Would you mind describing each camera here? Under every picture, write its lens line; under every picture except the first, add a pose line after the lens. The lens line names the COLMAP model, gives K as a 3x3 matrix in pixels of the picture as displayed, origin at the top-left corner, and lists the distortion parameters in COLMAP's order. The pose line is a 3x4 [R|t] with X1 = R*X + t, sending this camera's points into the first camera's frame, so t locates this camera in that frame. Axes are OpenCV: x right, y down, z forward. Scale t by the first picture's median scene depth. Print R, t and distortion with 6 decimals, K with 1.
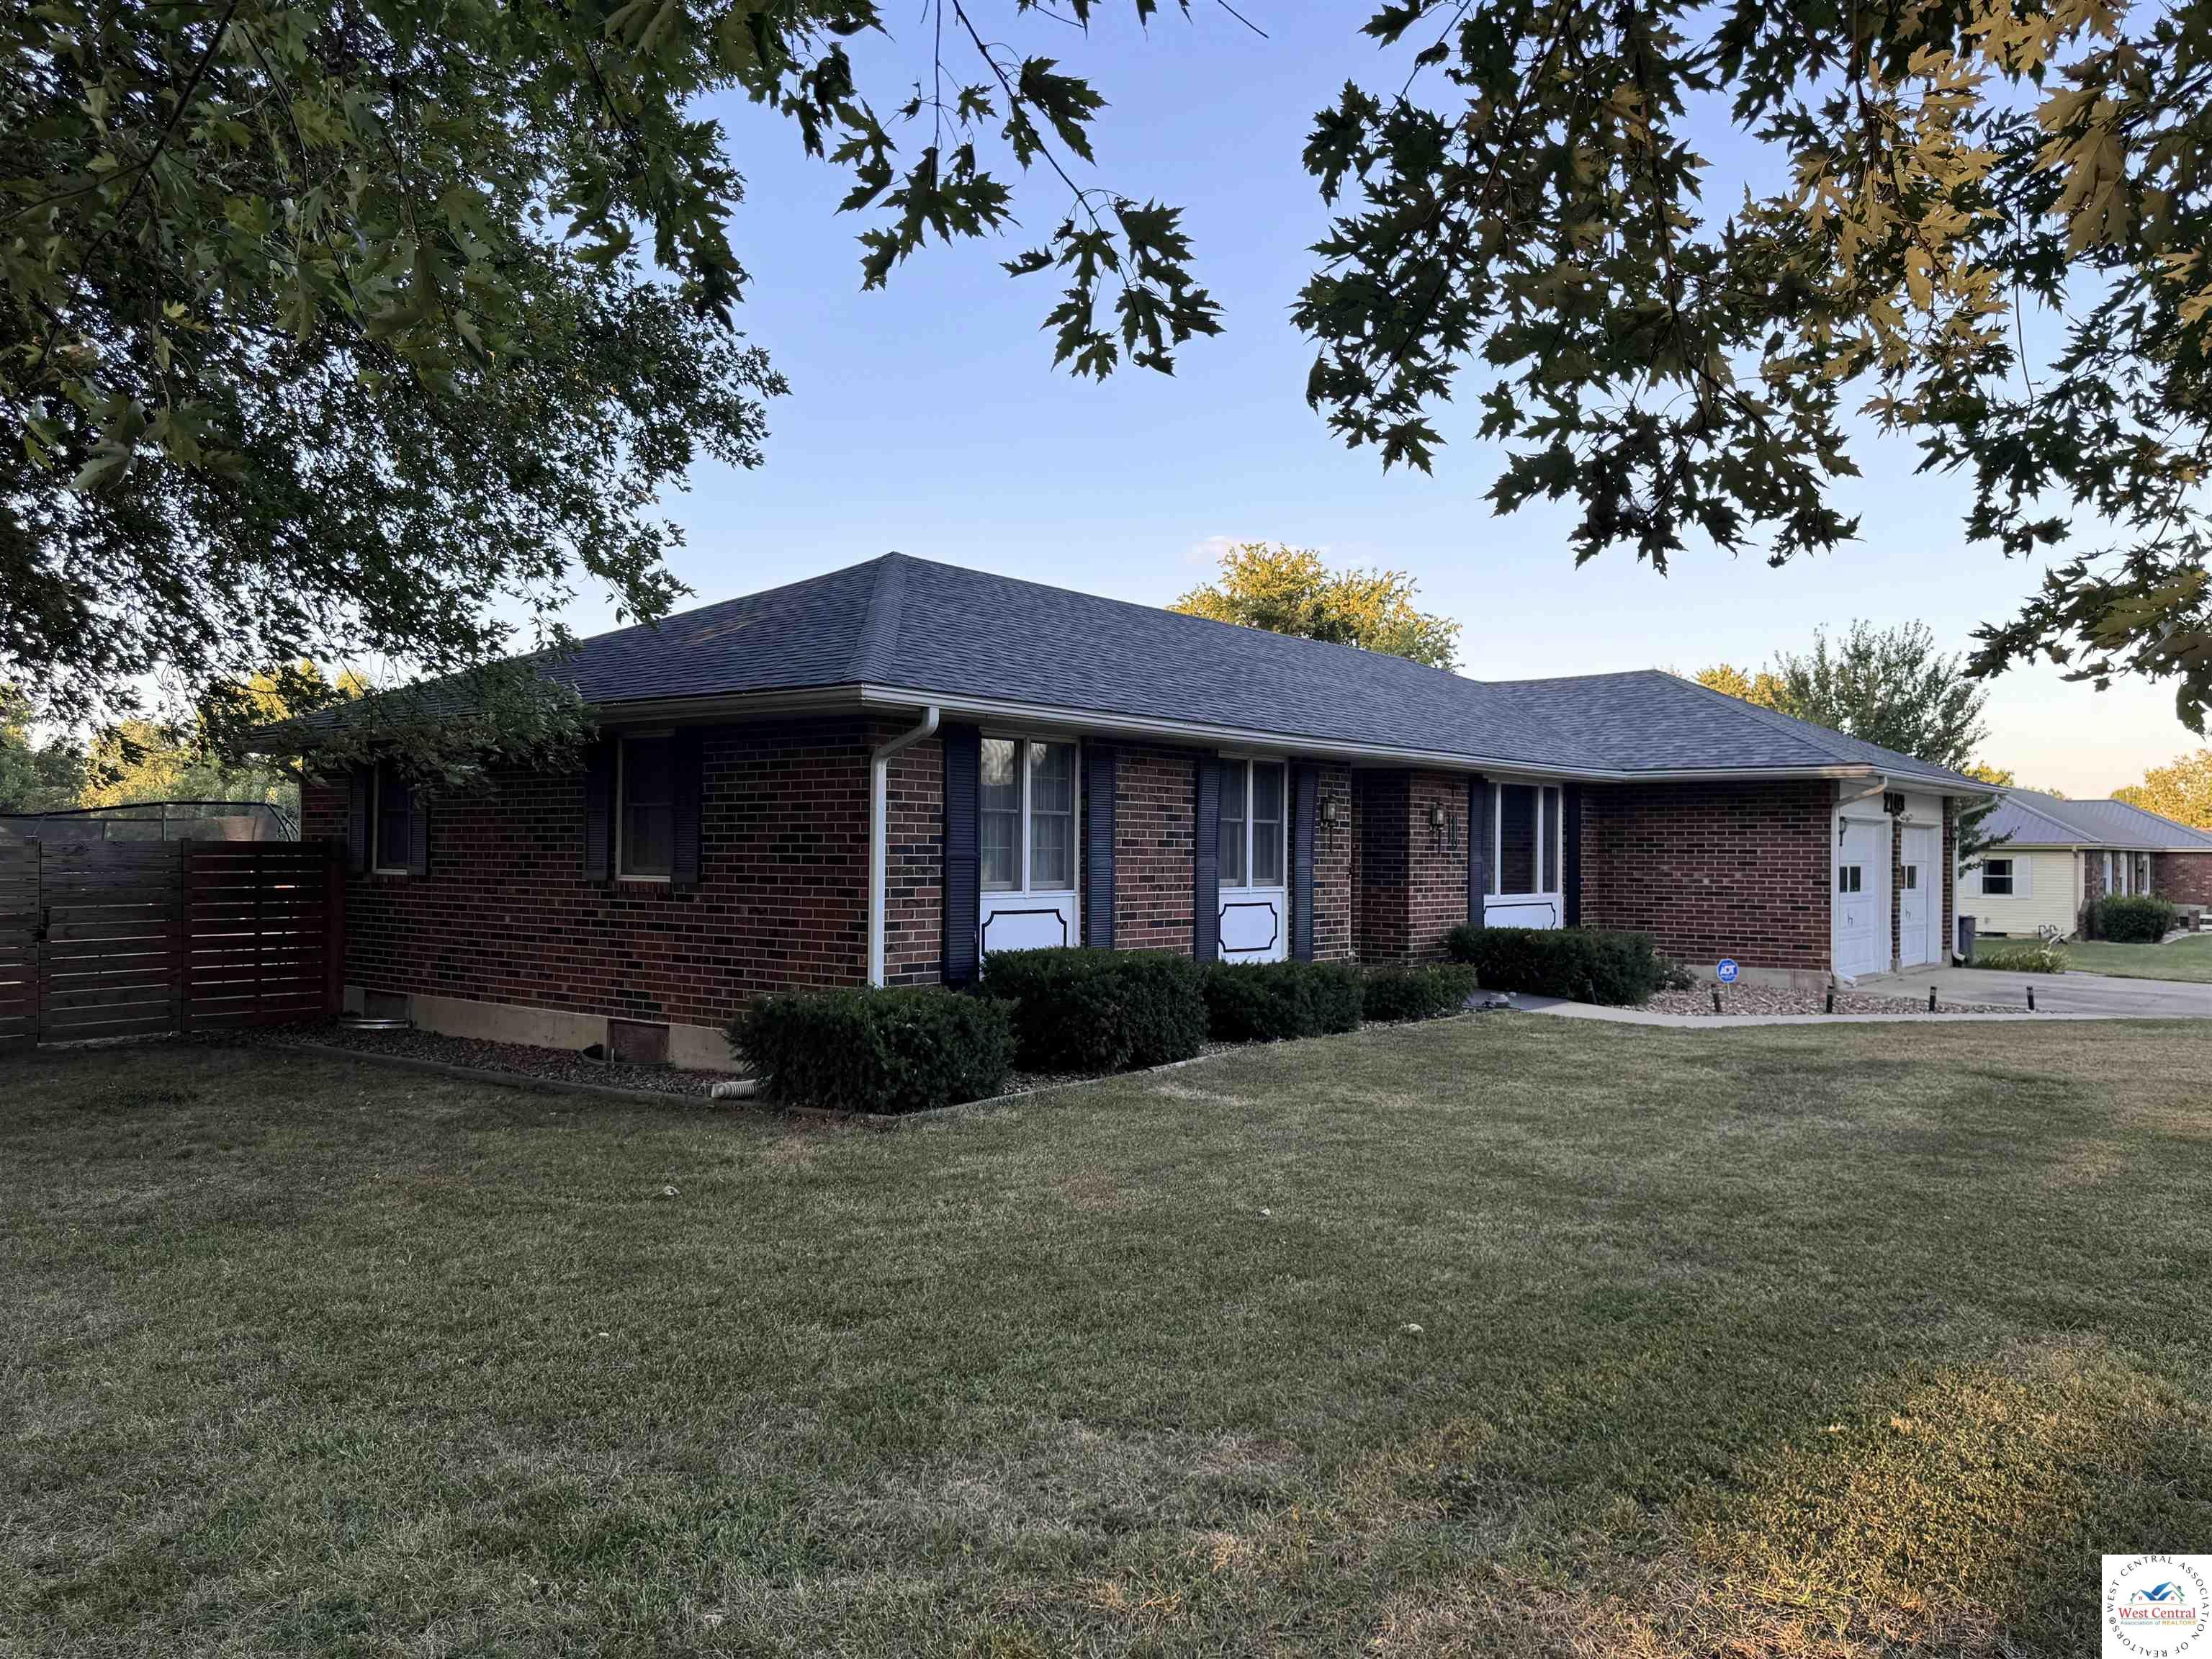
lens RADIAL K [[1590.6, 0, 1106.0], [0, 1590.6, 829.5], [0, 0, 1]] dist [0.106654, -0.157215]
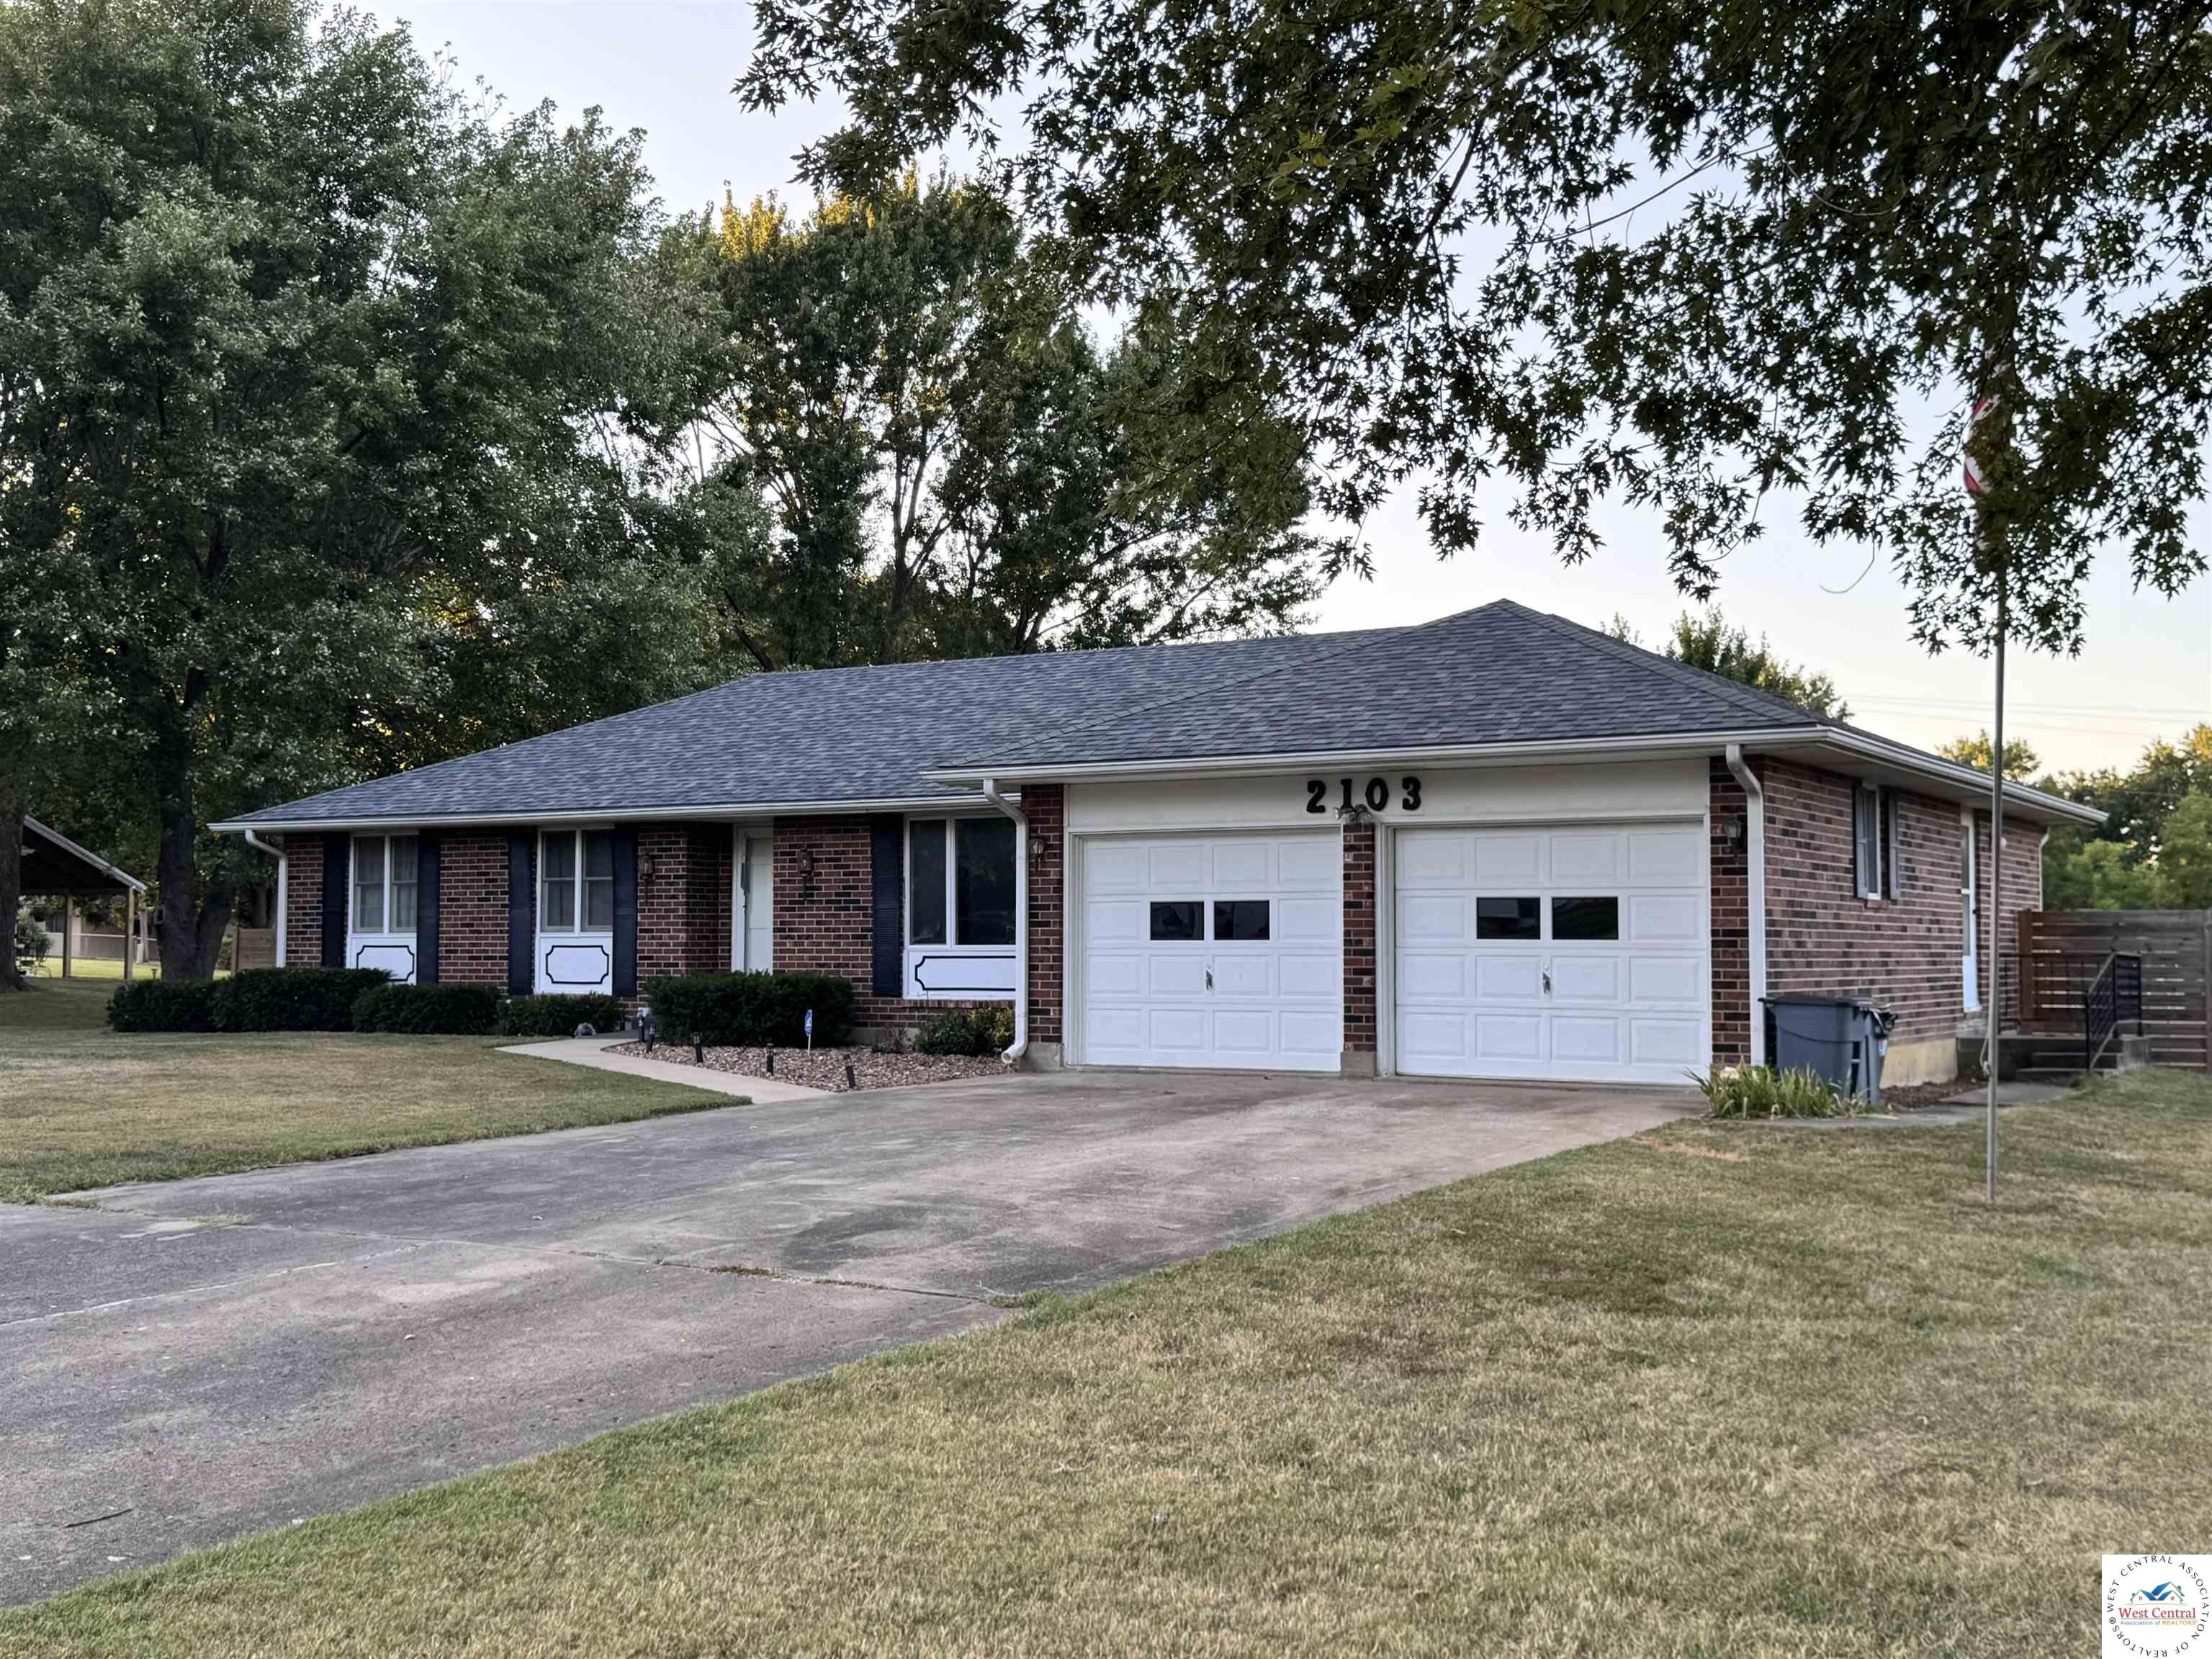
lens RADIAL K [[2408.8, 0, 1106.0], [0, 2408.8, 829.5], [0, 0, 1]] dist [0.105432, -0.002257]
pose [[0.131640, -0.056655, -0.989677, 1.678235], [0.015678, 0.998360, -0.055067, 0.055389], [0.991174, -0.008267, 0.132313, 0.964964]]
